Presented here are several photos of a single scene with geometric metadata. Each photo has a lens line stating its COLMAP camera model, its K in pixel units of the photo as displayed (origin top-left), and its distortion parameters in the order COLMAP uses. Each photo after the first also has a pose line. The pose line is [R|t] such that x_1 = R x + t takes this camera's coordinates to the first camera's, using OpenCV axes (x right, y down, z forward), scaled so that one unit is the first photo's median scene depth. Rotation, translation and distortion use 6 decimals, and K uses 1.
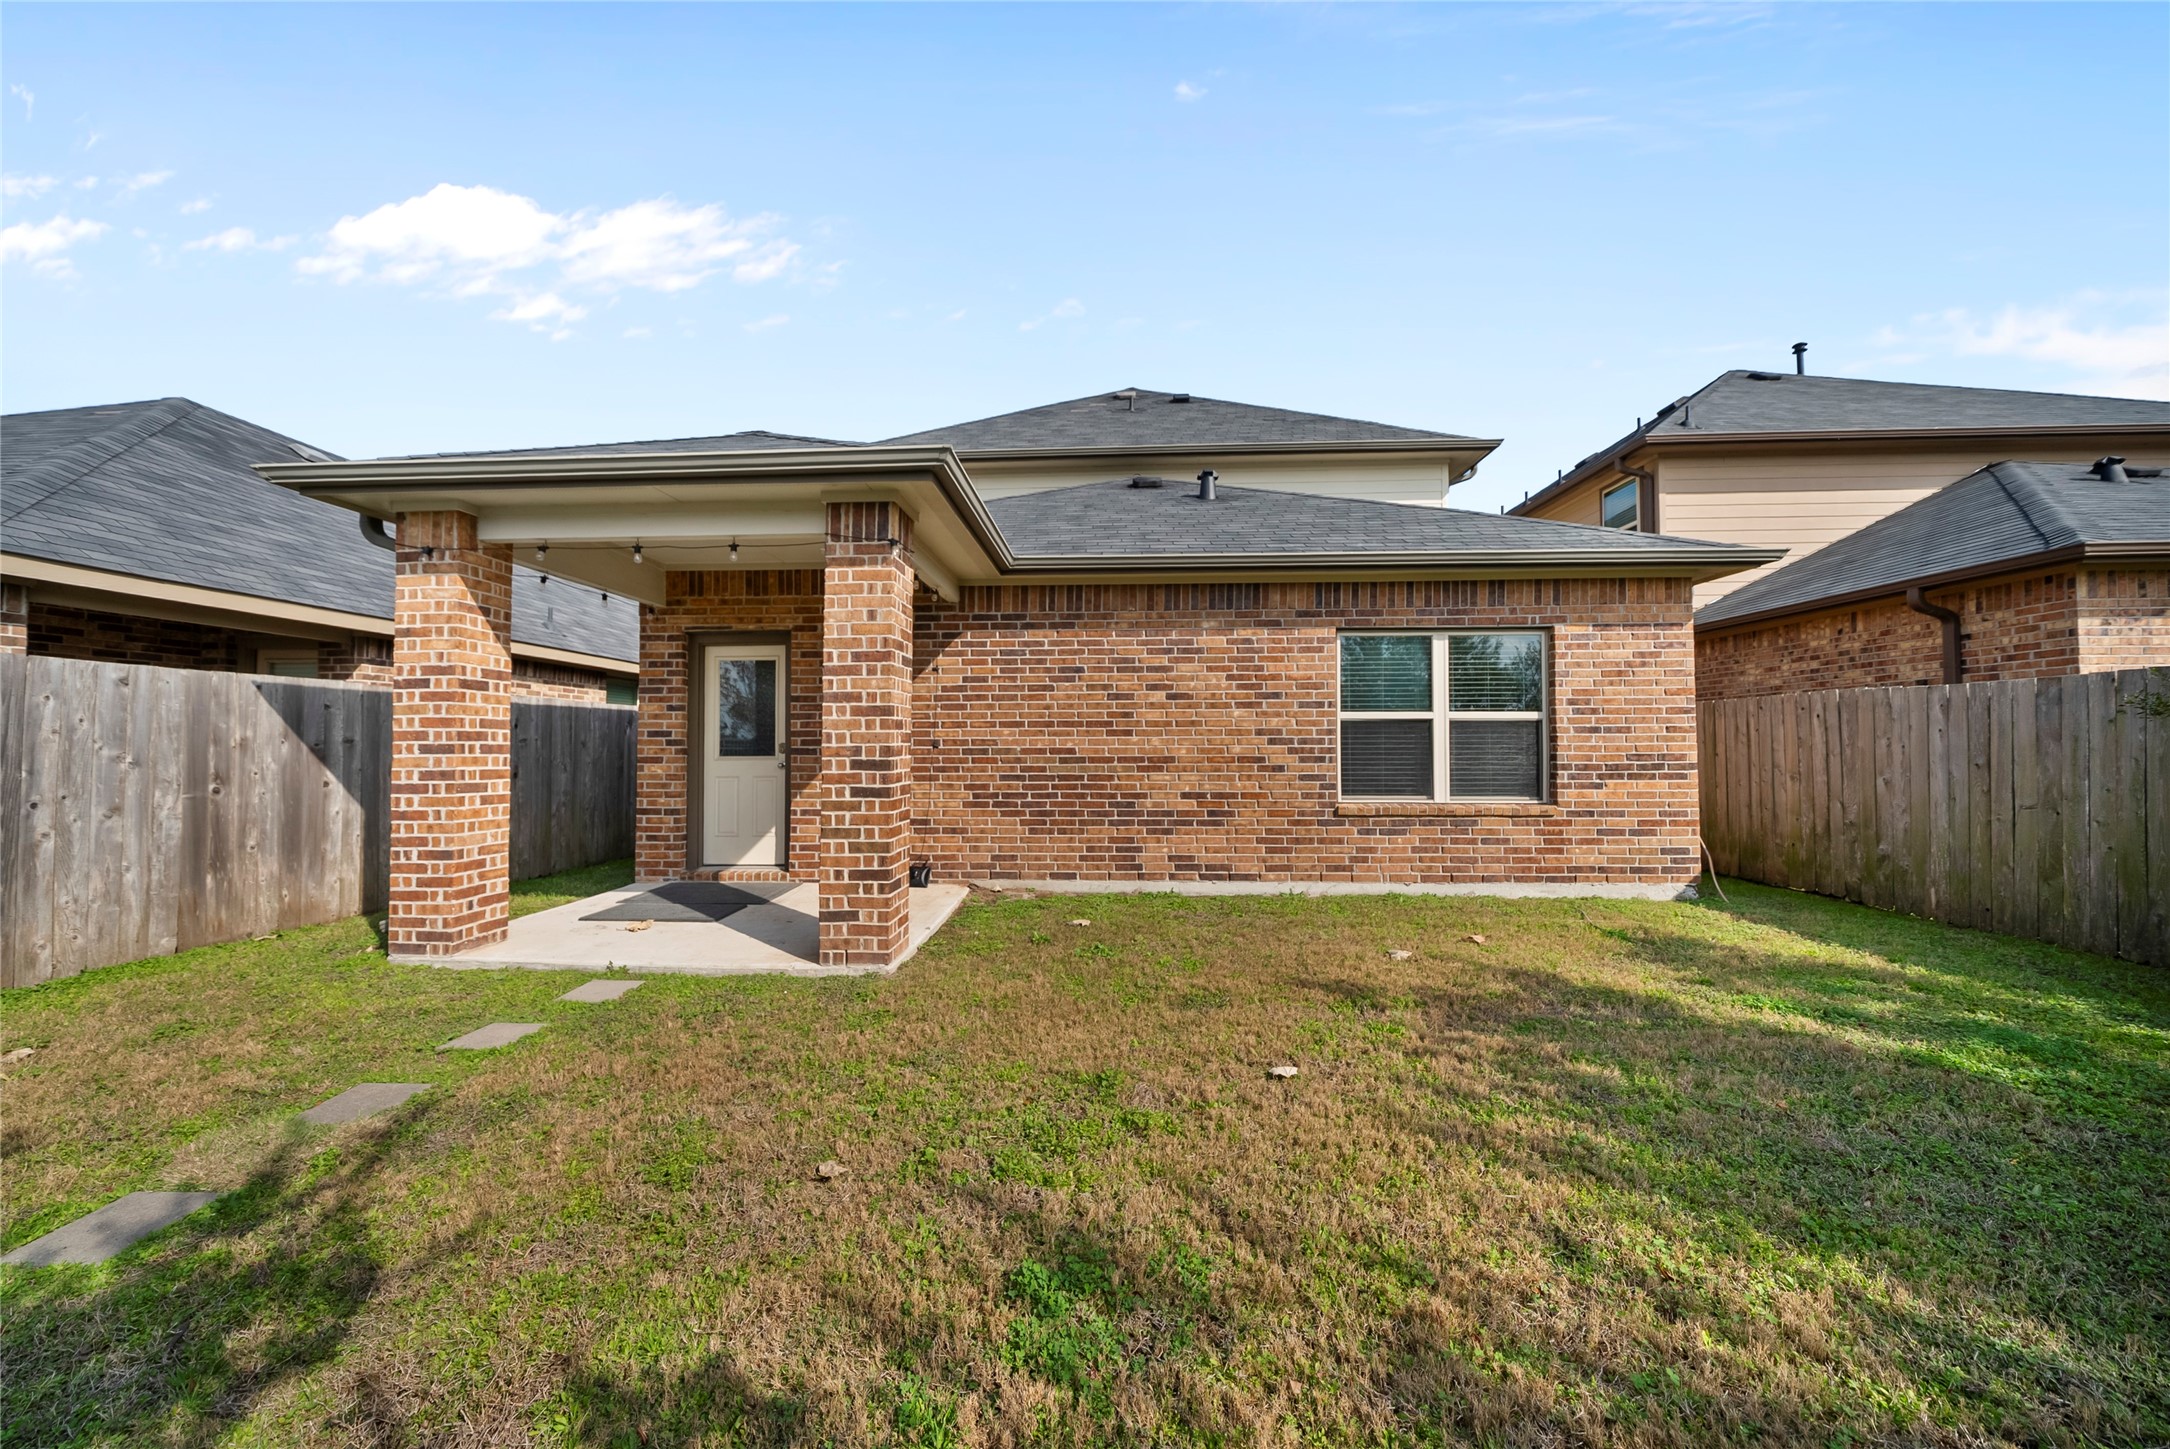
lens RADIAL K [[762.2, 0, 1092.3], [0, 762.2, 736.0], [0, 0, 1]] dist [-0.004928, 0.000217]
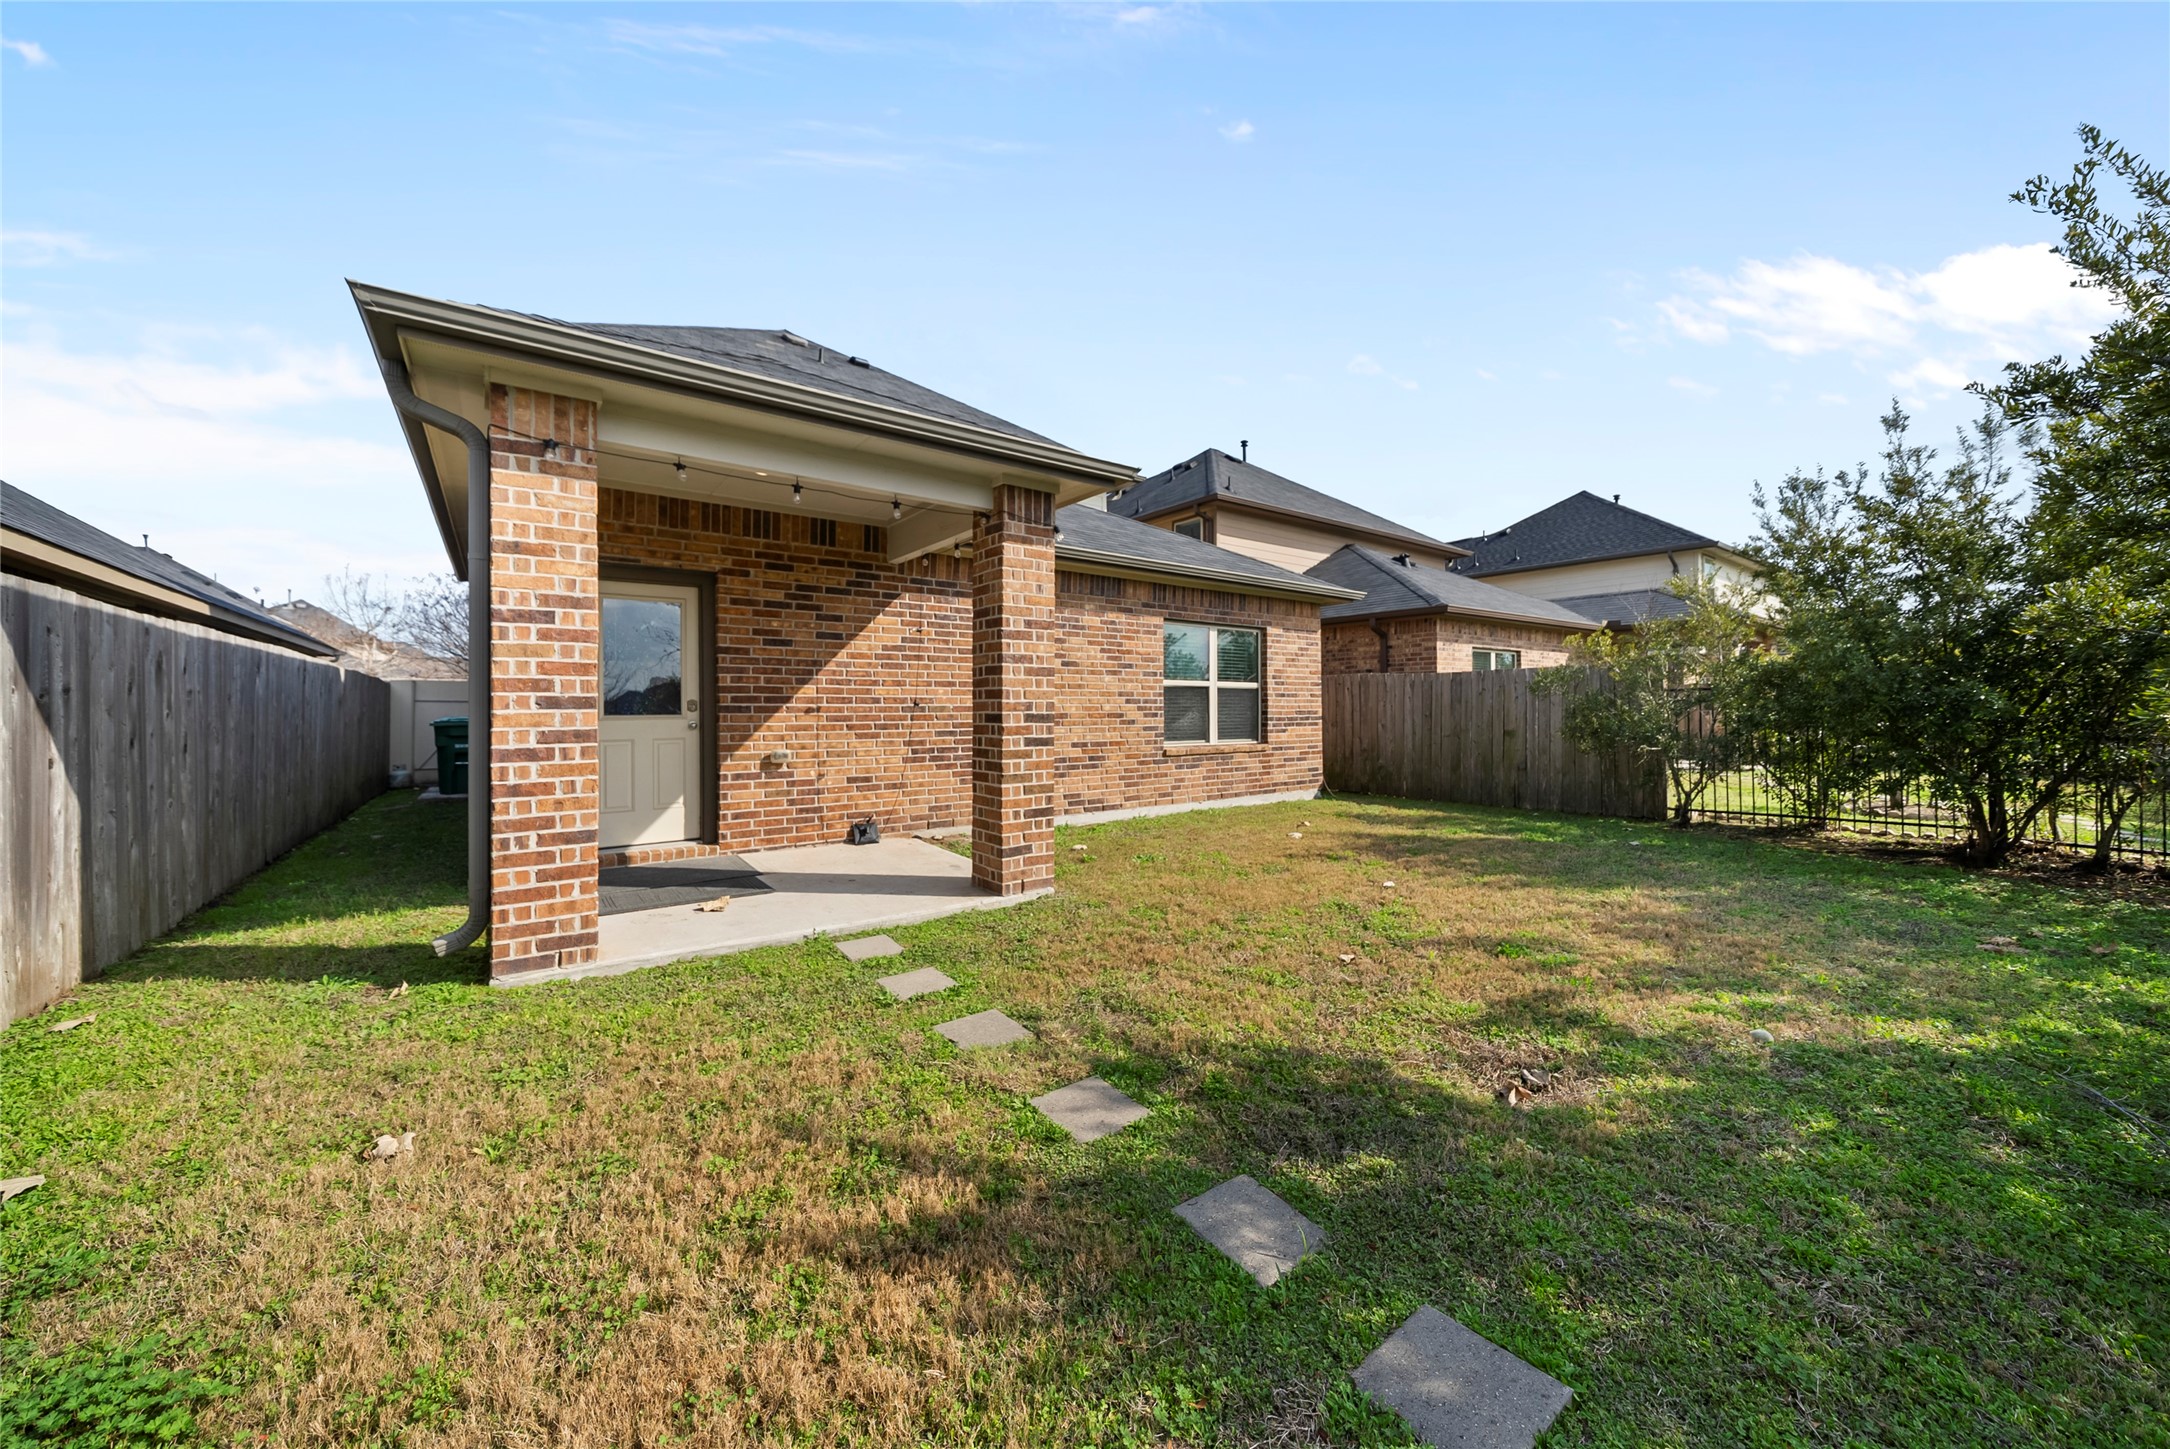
lens RADIAL K [[762.2, 0, 1103.0], [0, 762.2, 711.3], [0, 0, 1]] dist [-0.004928, 0.000217]
pose [[0.766028, -0.002062, 0.642804, -0.637766], [-0.008135, 0.999884, 0.012902, 0.007683], [-0.642755, -0.015113, 0.765922, 0.031161]]
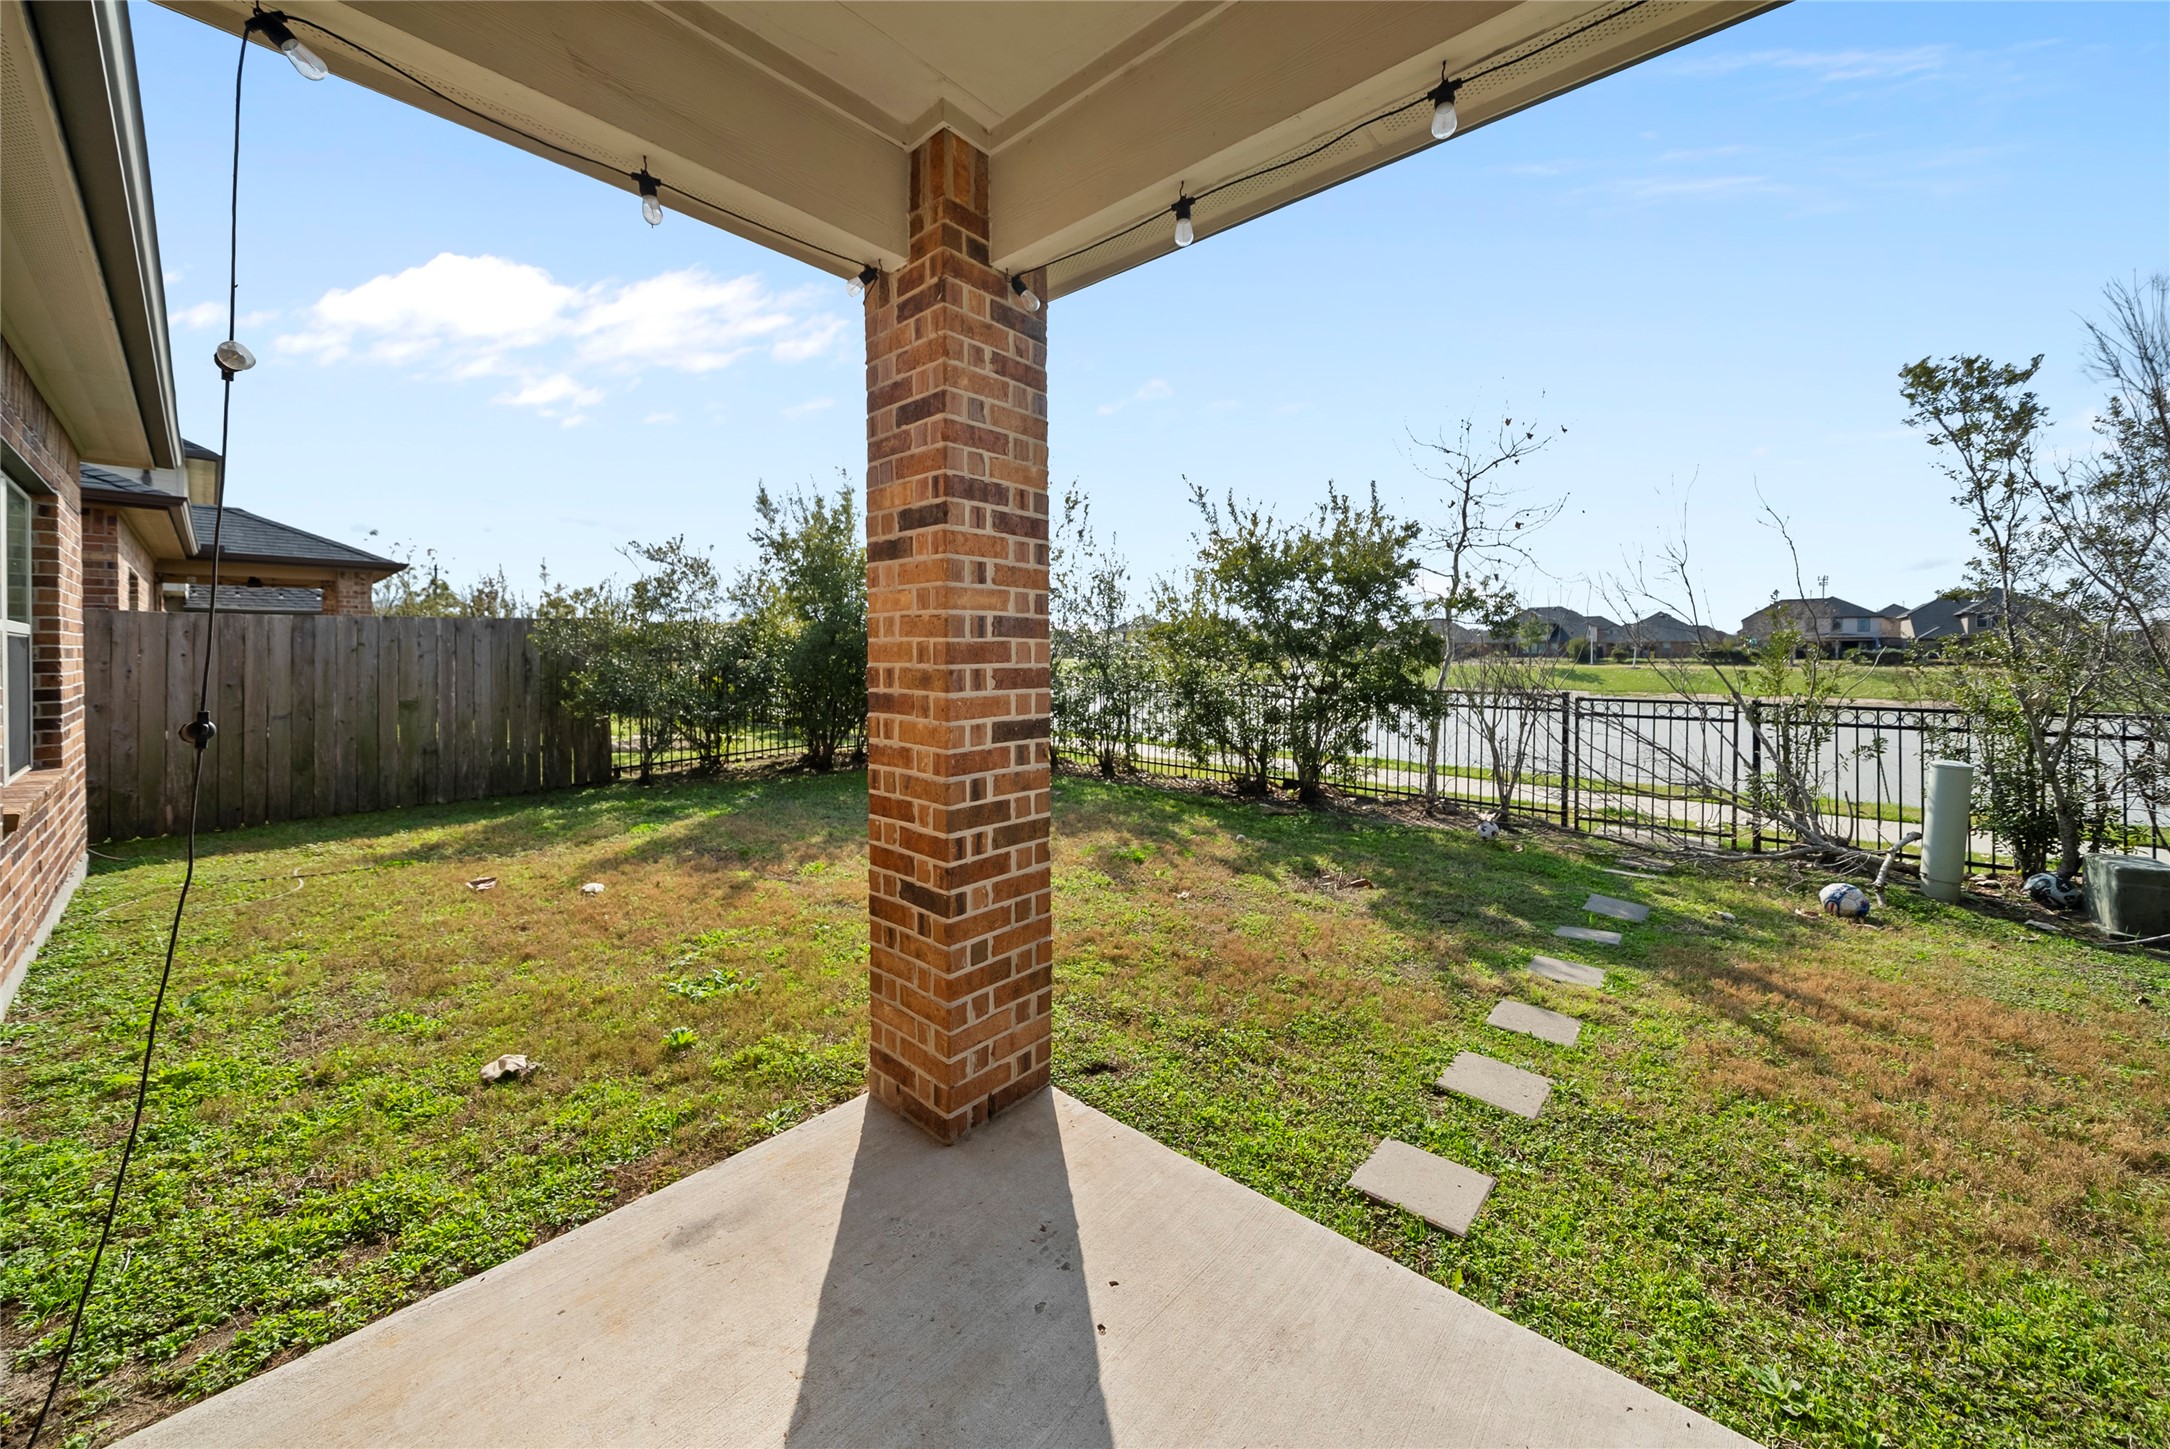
lens RADIAL K [[762.2, 0, 1071.3], [0, 762.2, 652.3], [0, 0, 1]] dist [-0.004928, 0.000217]
pose [[-0.766619, 0.002448, 0.642097, -0.482324], [-0.007015, 0.999901, -0.012187, -0.006410], [-0.642064, -0.013847, -0.766526, 0.936034]]
